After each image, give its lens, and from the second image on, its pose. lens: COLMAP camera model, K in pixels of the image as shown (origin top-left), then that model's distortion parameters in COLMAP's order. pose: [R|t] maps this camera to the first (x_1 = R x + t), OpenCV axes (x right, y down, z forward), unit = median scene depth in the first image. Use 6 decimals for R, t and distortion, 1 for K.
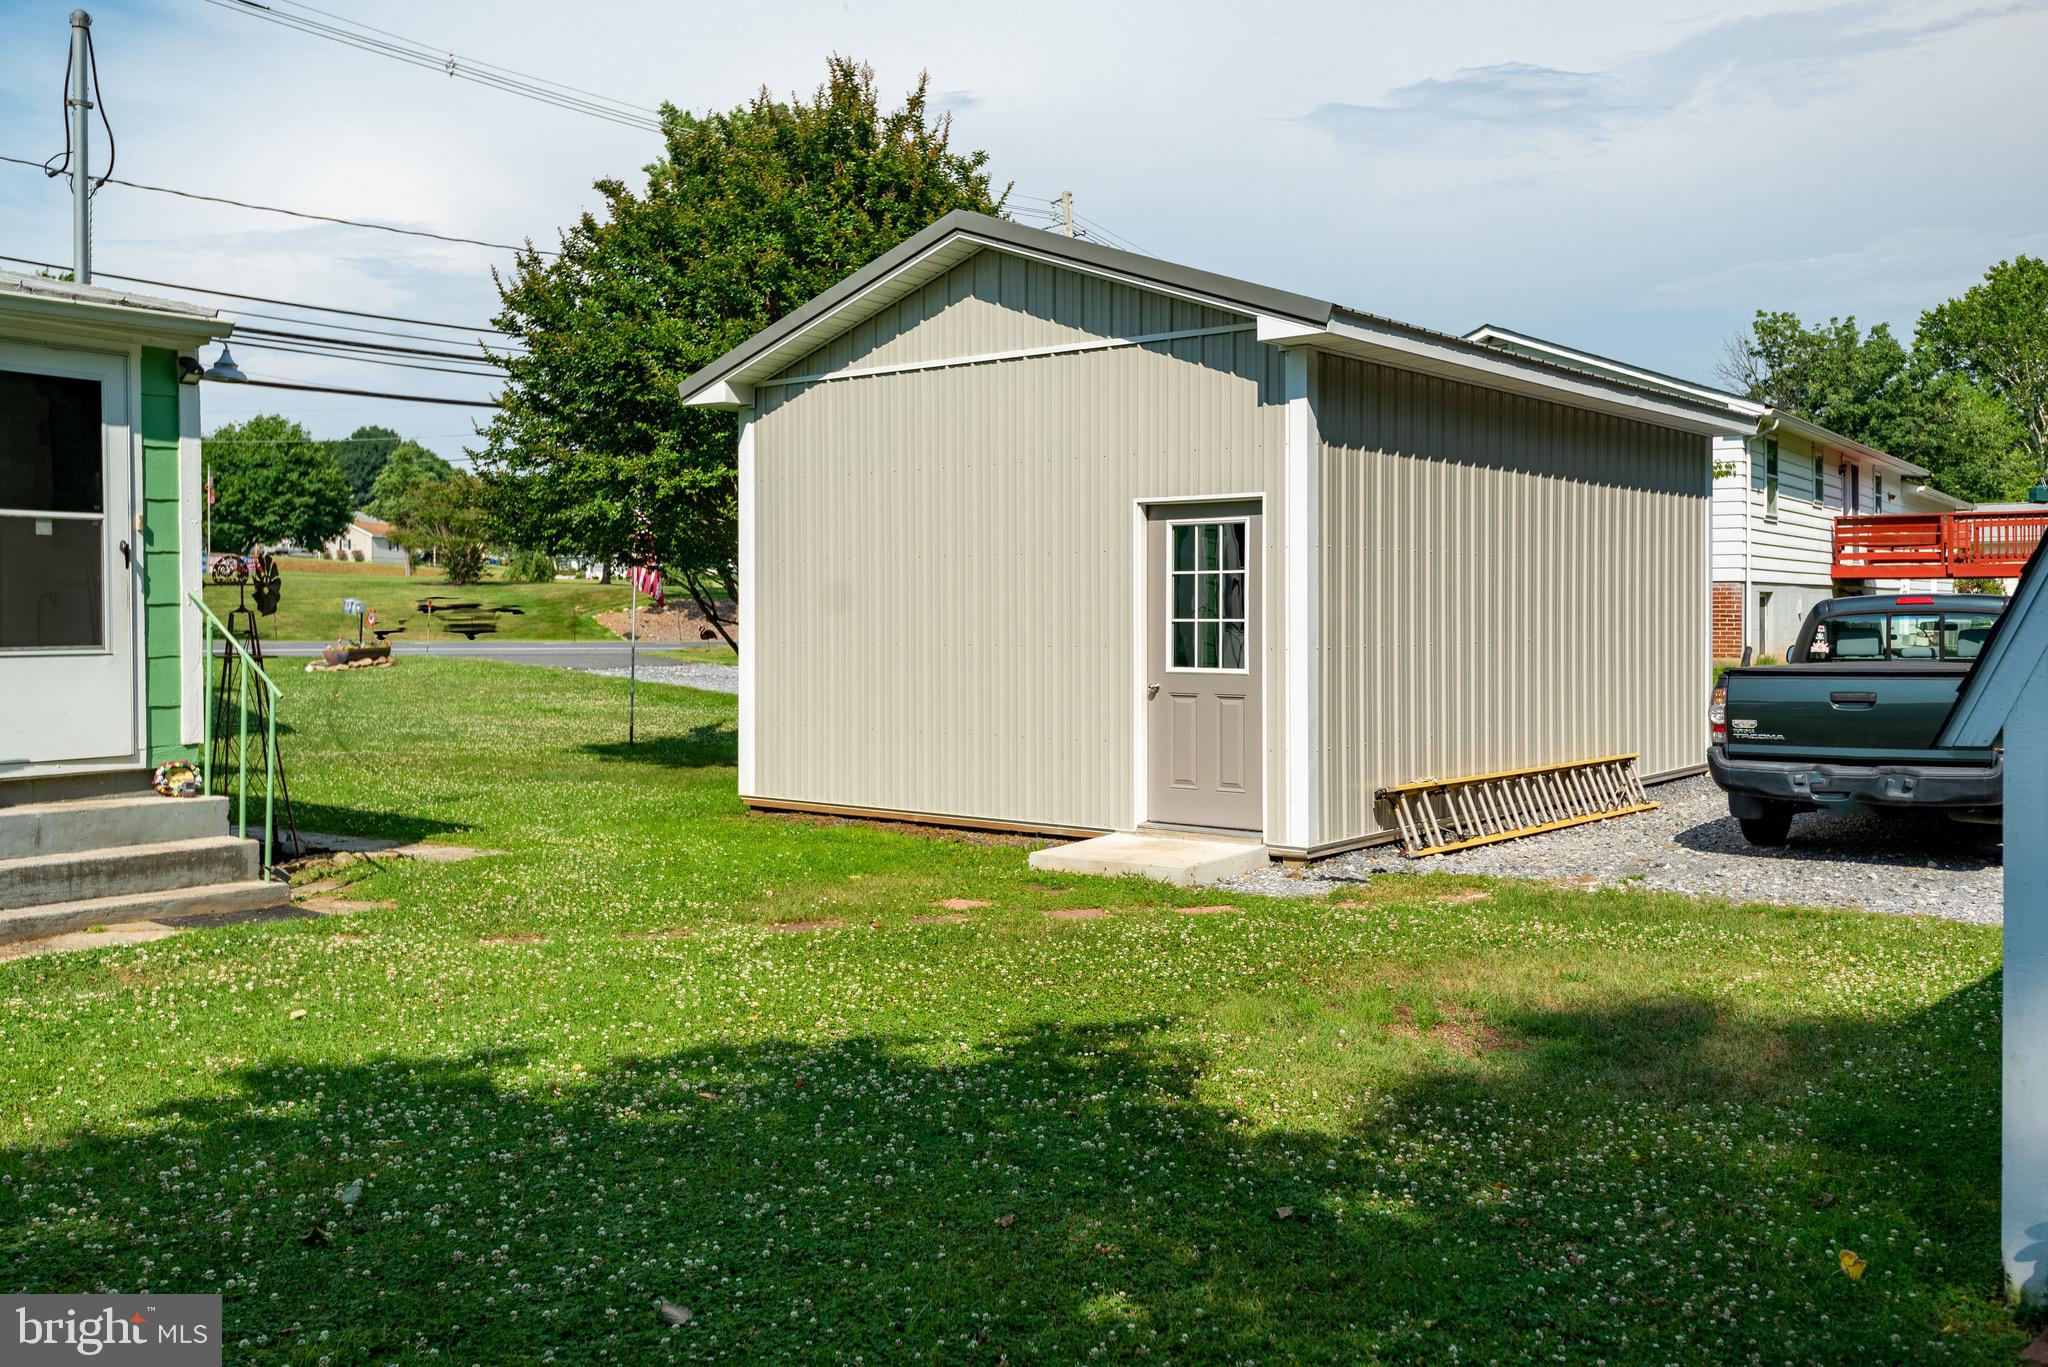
lens RADIAL K [[1884.4, 0, 1022.3], [0, 1884.4, 618.0], [0, 0, 1]] dist [0.045805, 0.015615]
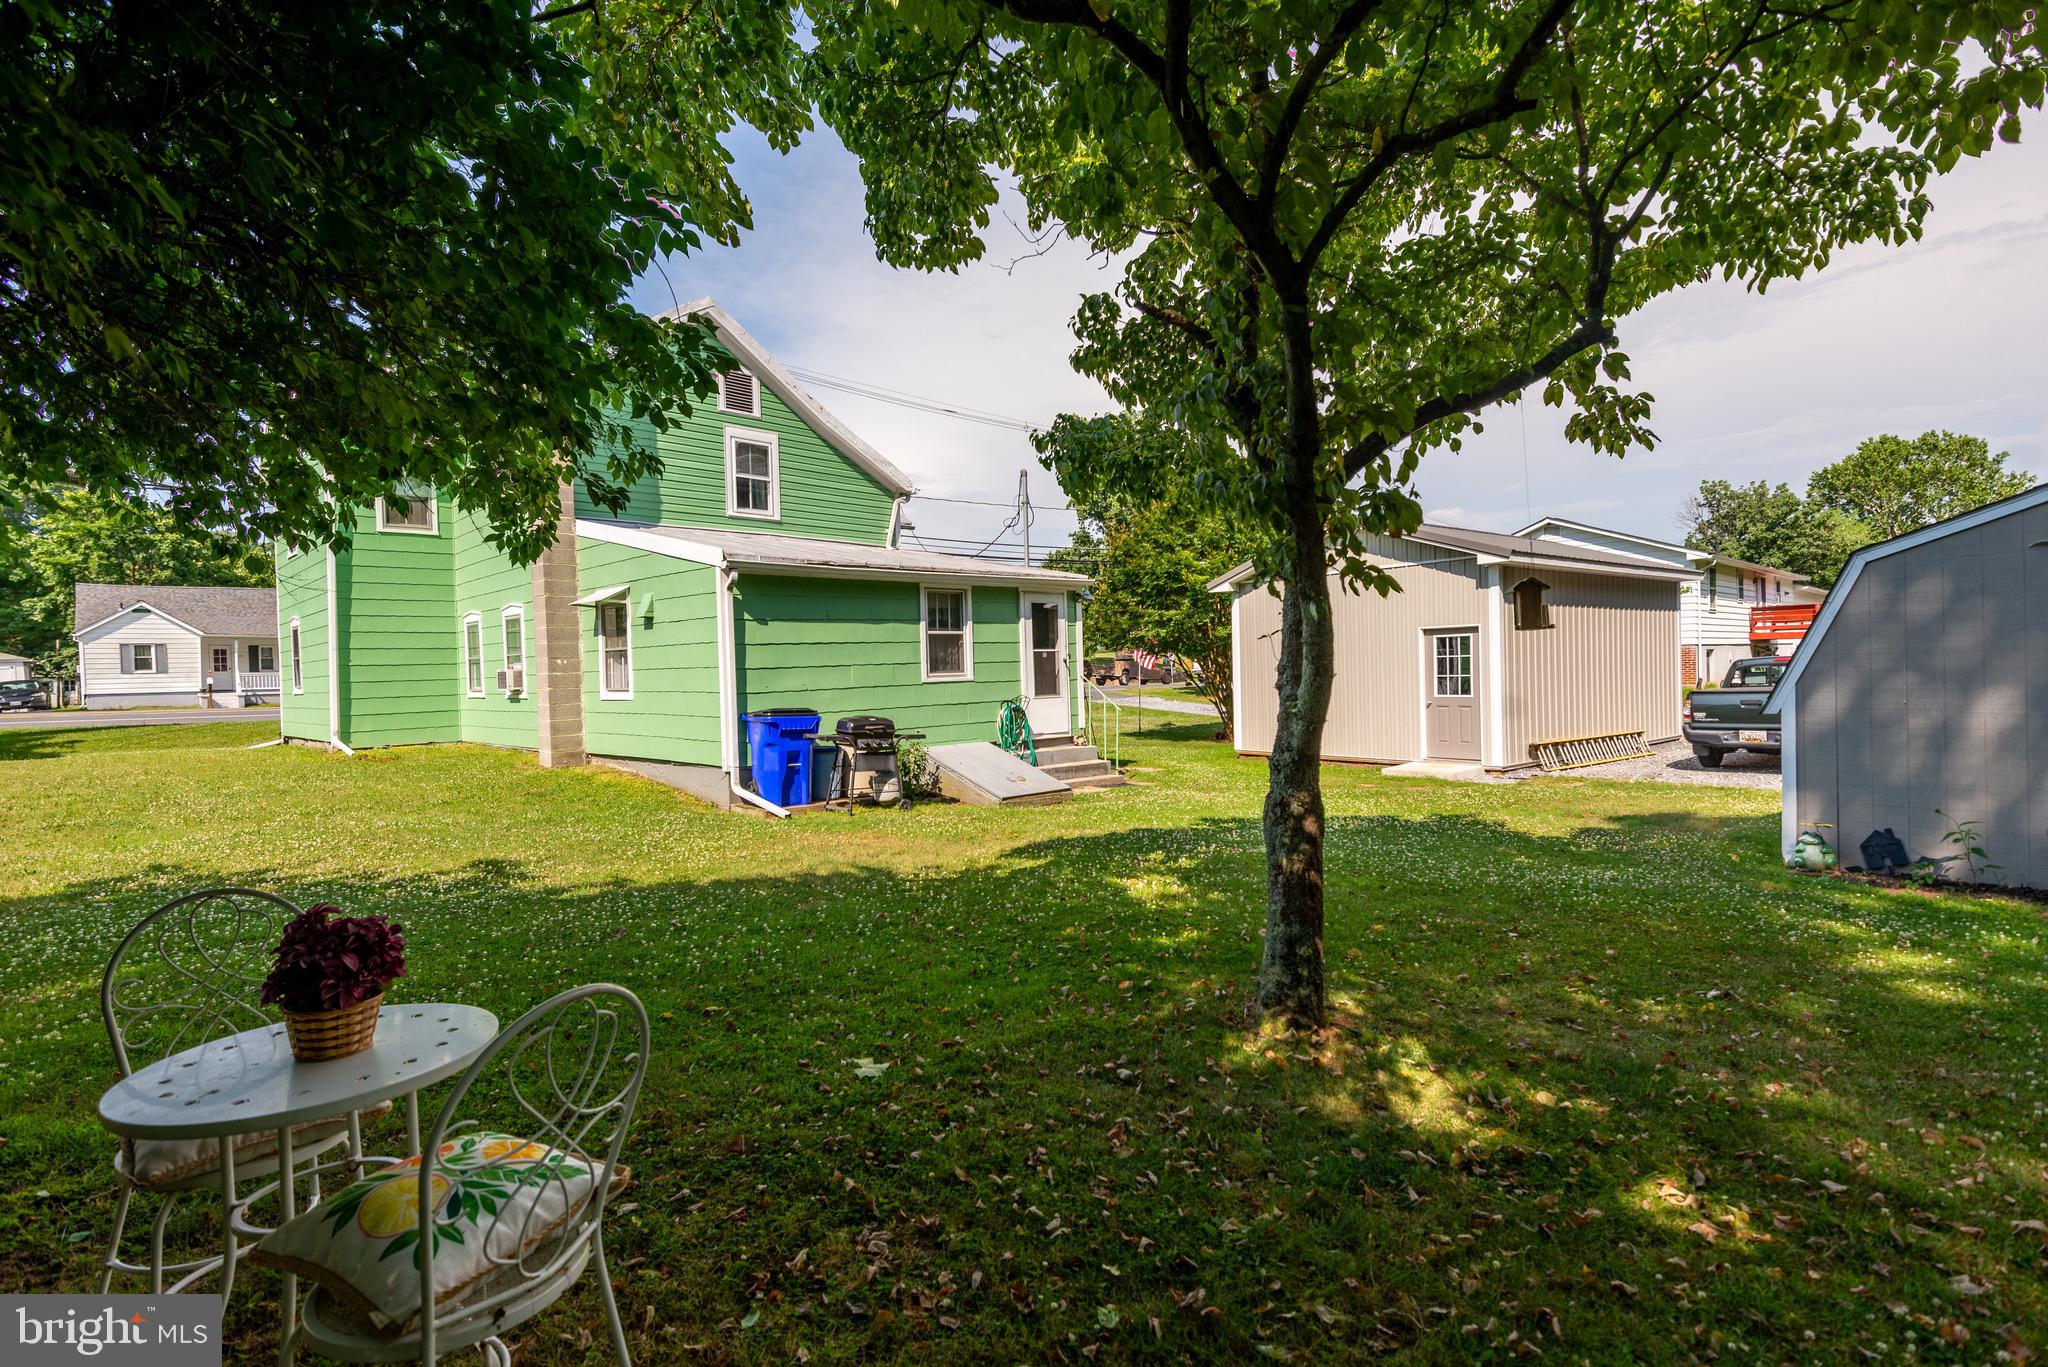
lens RADIAL K [[962.0, 0, 1024.0], [0, 962.0, 683.5], [0, 0, 1]] dist [-0.000197, -0.000752]
pose [[0.969349, -0.020429, -0.244835, -0.128977], [0.023639, 0.999669, 0.010180, -0.013595], [0.244546, -0.015655, 0.969511, -0.334635]]
